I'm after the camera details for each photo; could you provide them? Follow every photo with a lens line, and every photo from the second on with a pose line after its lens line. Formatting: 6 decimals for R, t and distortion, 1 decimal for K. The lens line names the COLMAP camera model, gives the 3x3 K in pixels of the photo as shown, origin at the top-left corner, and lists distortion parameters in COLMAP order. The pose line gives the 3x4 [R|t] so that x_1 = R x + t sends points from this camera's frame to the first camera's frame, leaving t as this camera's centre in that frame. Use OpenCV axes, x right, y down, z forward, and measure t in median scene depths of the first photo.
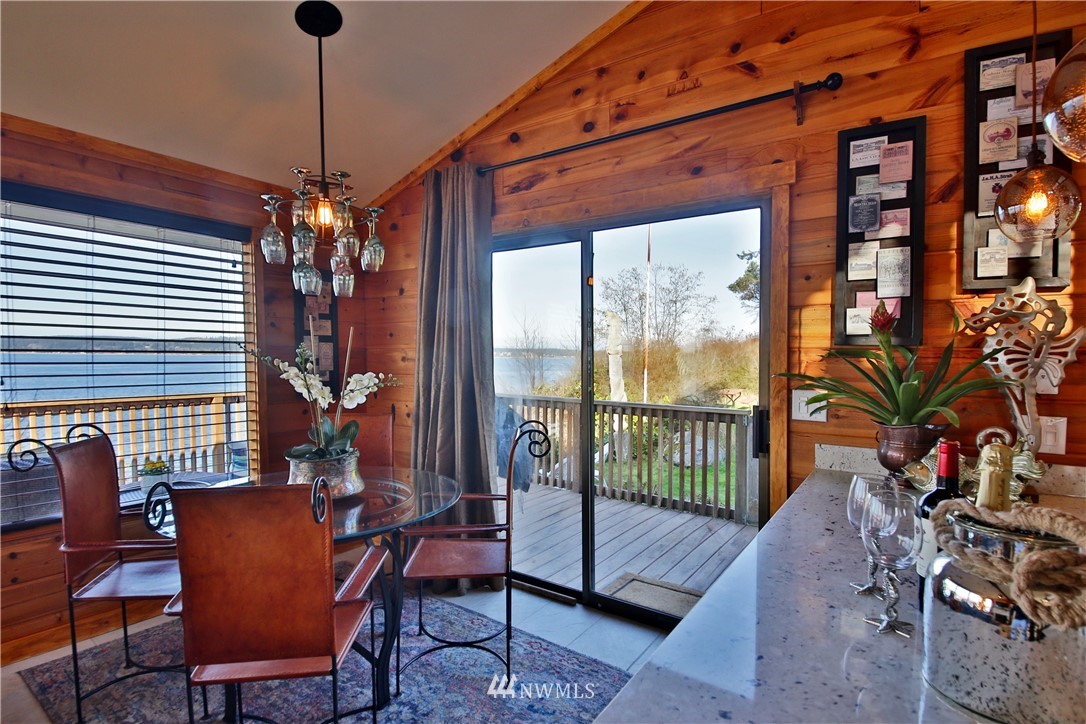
lens RADIAL K [[535.3, 0, 546.8], [0, 535.3, 374.2], [0, 0, 1]] dist [0.026439, -0.028897]
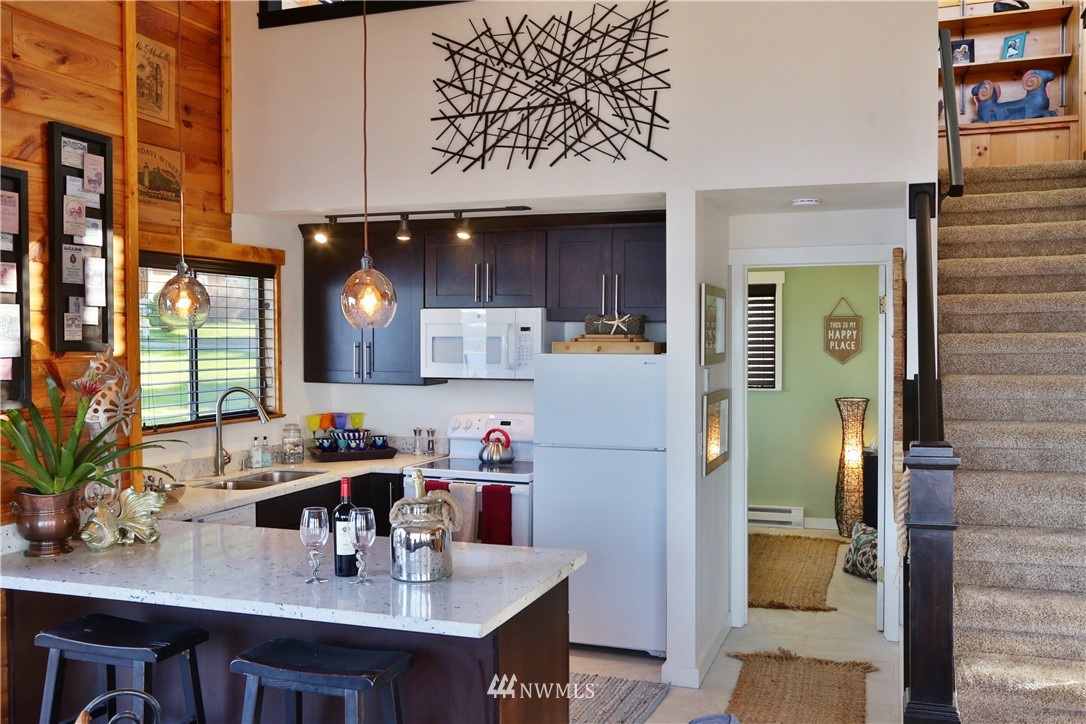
lens RADIAL K [[987.5, 0, 543.0], [0, 987.5, 362.0], [0, 0, 1]] dist [-0.008700, -0.002293]
pose [[-0.239651, -0.029033, 0.970425, -1.173287], [0.040039, 0.998407, 0.039759, -0.160529], [-0.970033, 0.048383, -0.238107, 0.501467]]
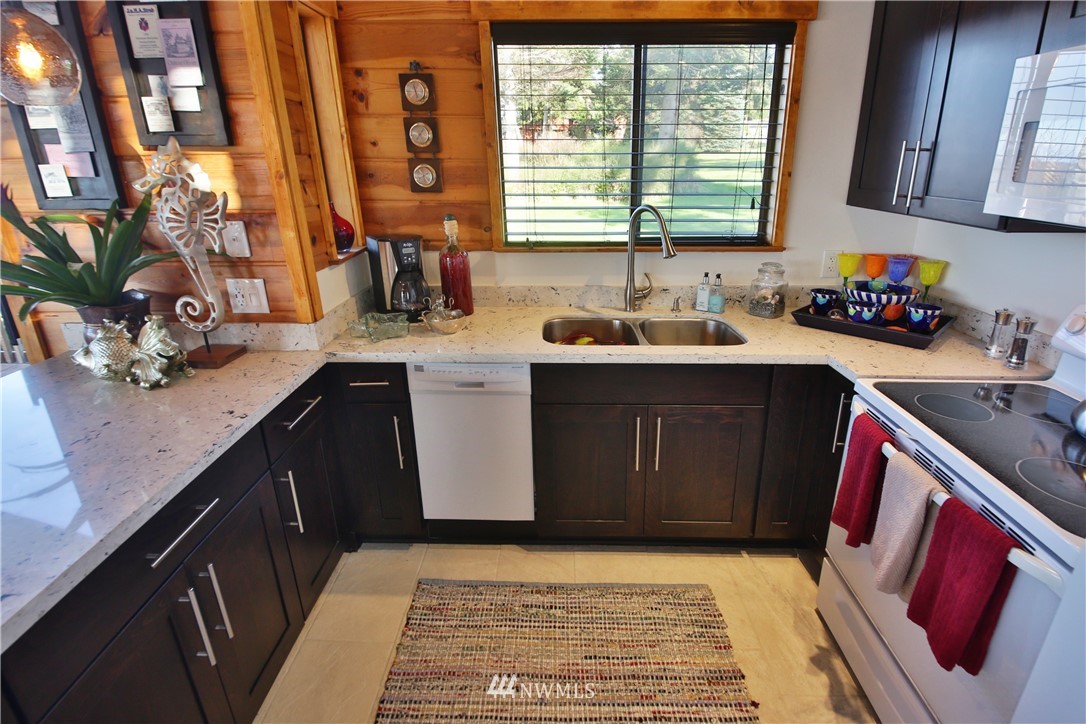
lens RADIAL K [[530.5, 0, 544.2], [0, 530.5, 339.1], [0, 0, 1]] dist [0.021998, -0.027606]
pose [[0.840893, -0.176389, 0.511650, 0.761803], [0.026287, 0.957593, 0.286923, -0.077691], [-0.540563, -0.227822, 0.809870, -0.142180]]
